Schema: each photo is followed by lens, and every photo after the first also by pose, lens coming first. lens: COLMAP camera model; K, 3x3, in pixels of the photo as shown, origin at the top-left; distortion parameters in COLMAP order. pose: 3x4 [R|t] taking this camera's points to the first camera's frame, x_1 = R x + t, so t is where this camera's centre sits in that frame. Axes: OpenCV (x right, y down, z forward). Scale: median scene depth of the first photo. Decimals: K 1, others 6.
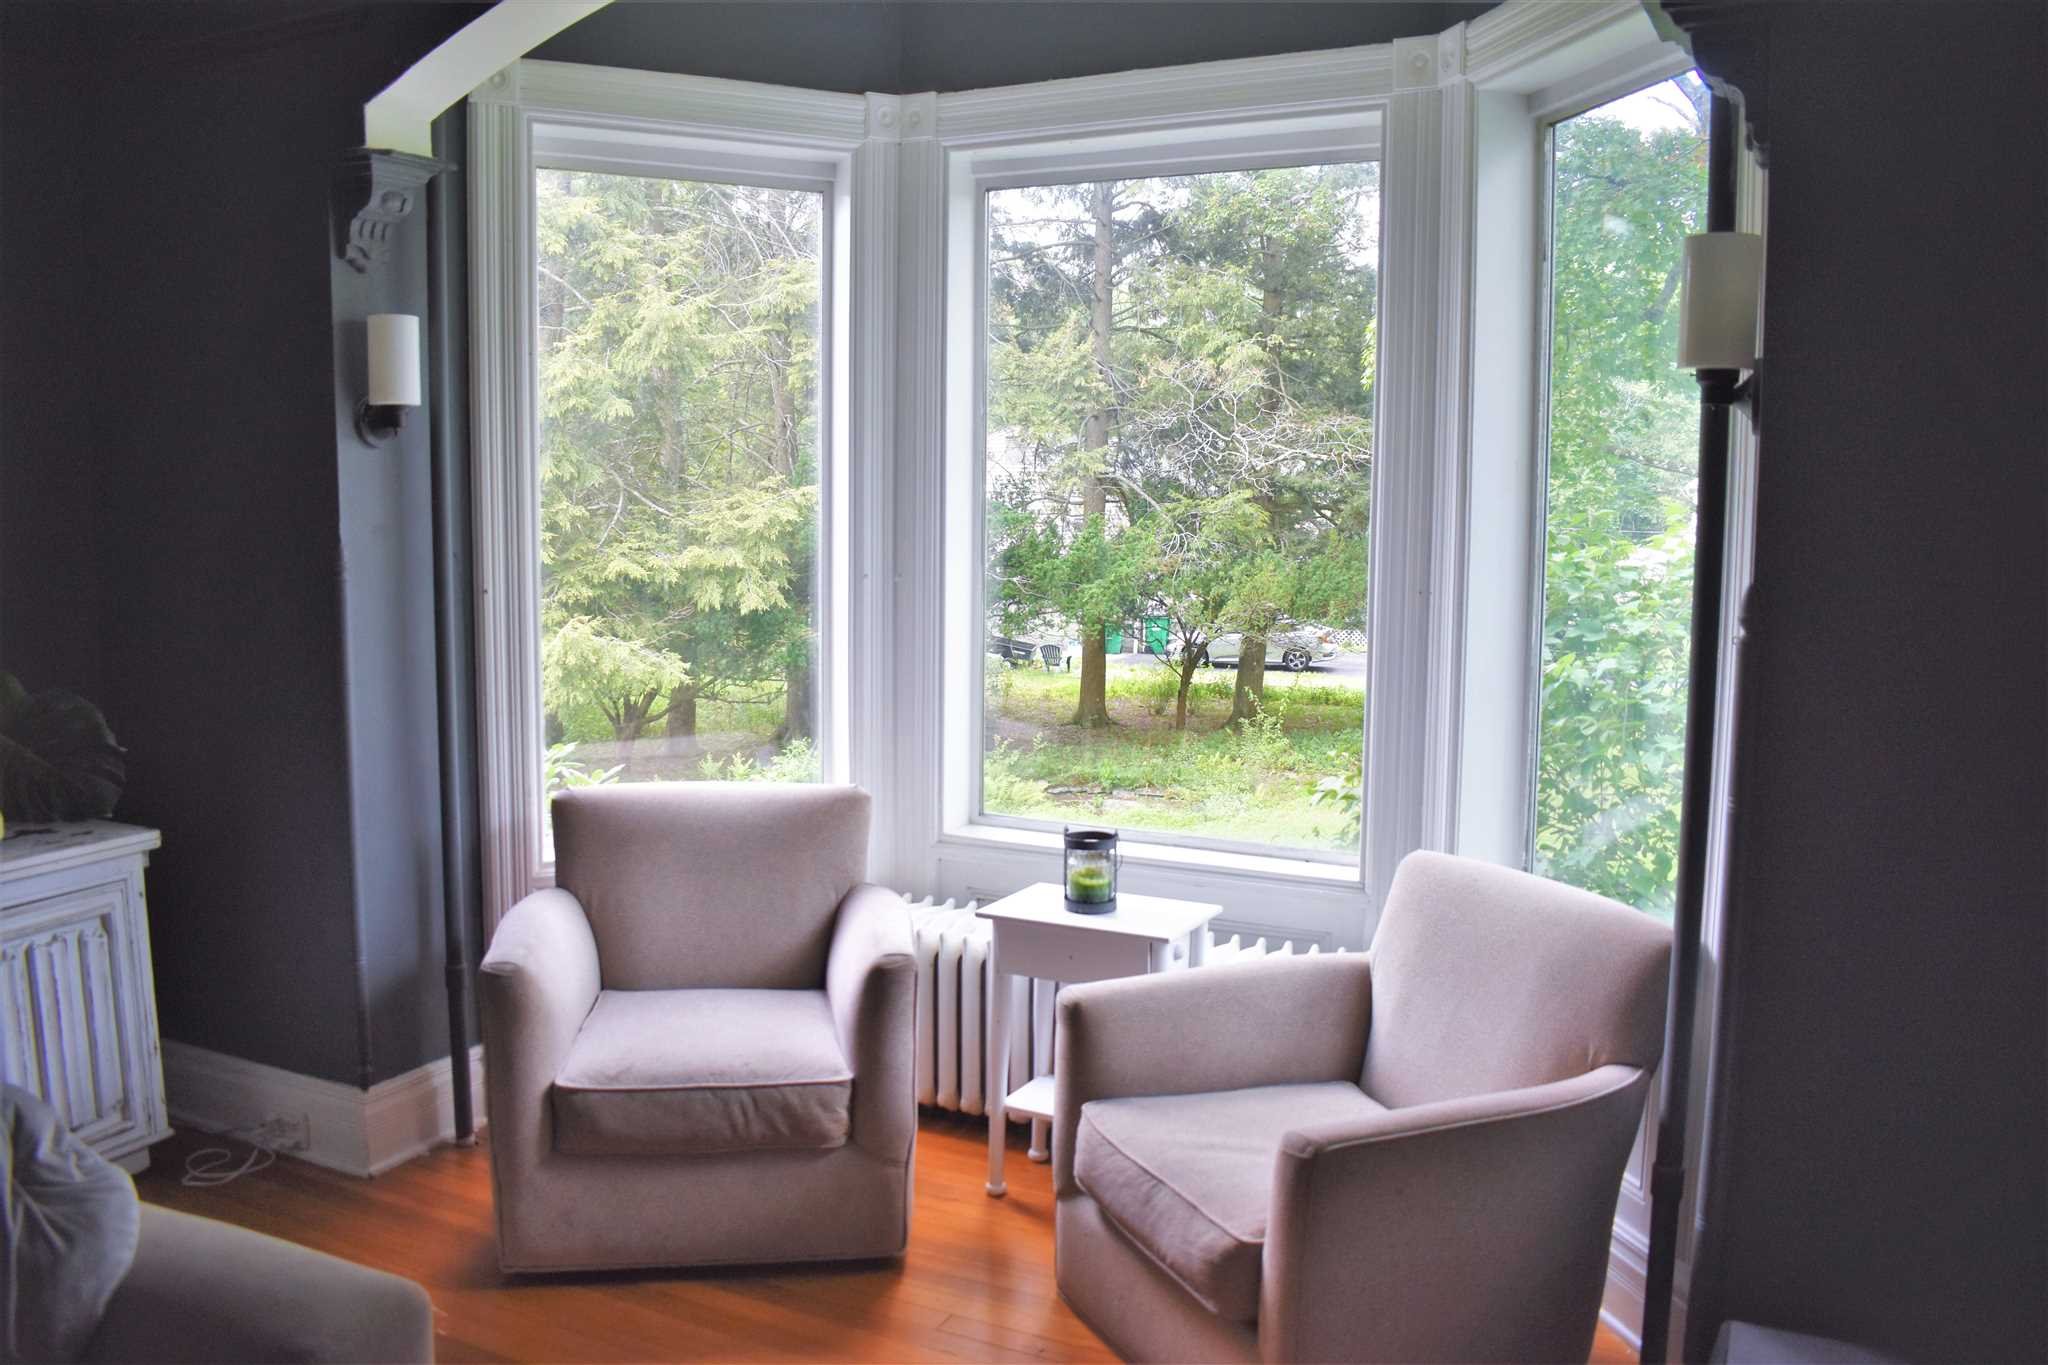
lens RADIAL K [[1604.9, 0, 1023.5], [0, 1604.9, 679.7], [0, 0, 1]] dist [-0.073782, -0.002795]
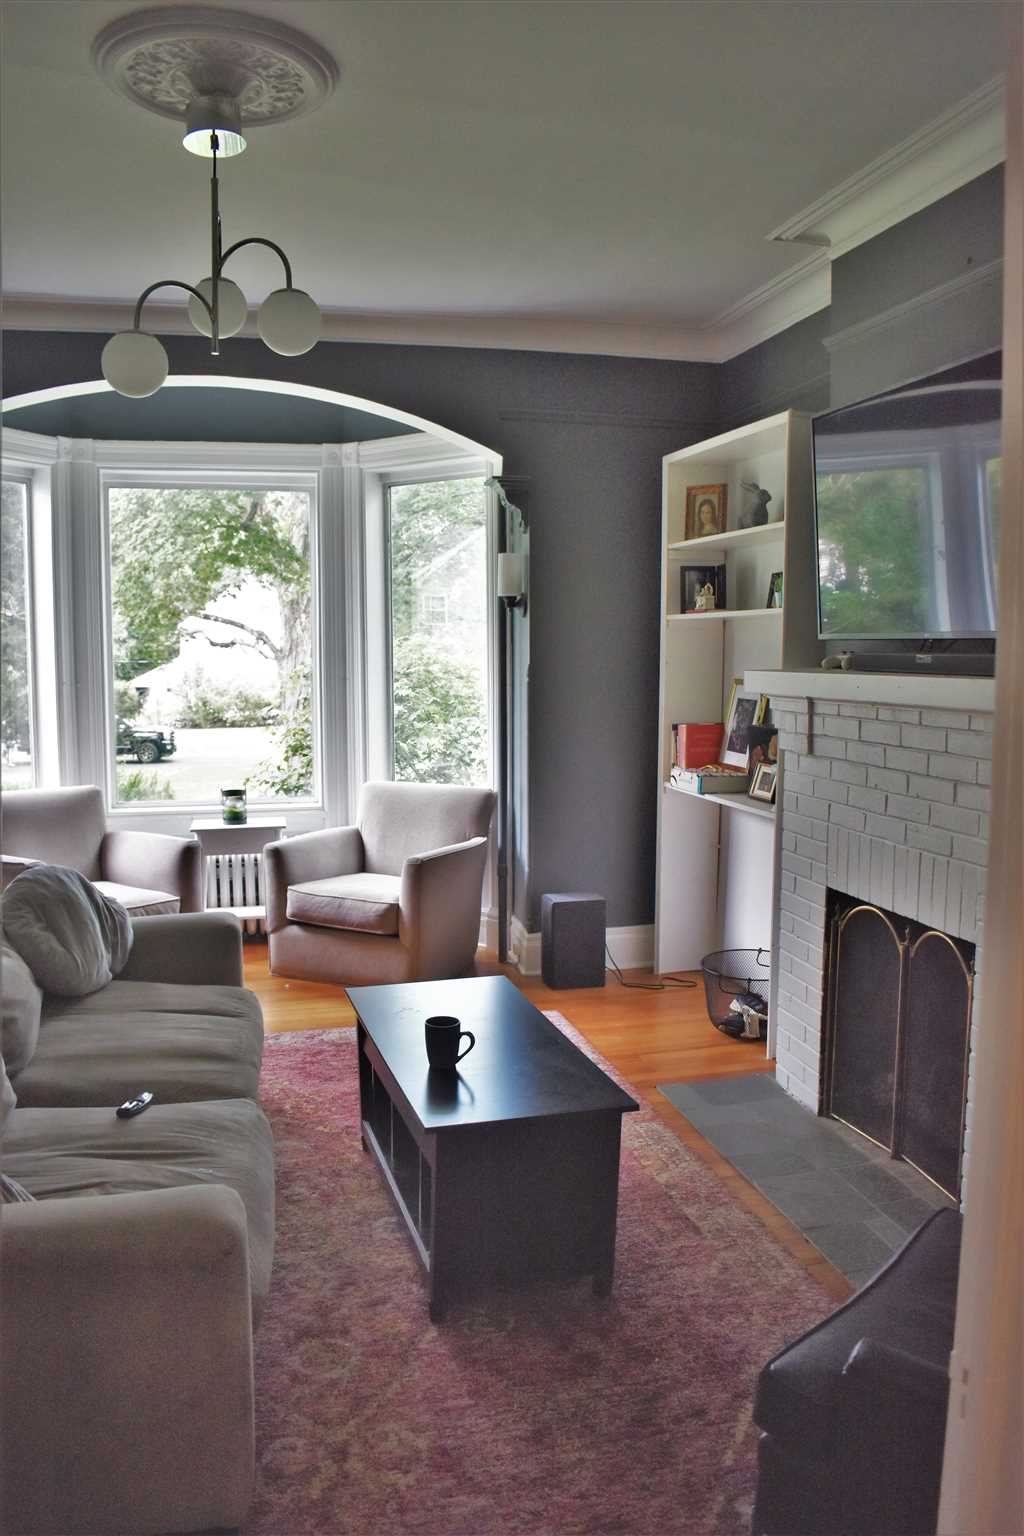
lens RADIAL K [[1203.7, 0, 510.1], [0, 1203.7, 767.9], [0, 0, 1]] dist [-0.073782, -0.002795]
pose [[0.778771, -0.076283, 0.622653, -0.701278], [0.078688, 0.996618, 0.023682, 0.056701], [-0.622353, 0.030553, 0.782140, -0.558680]]
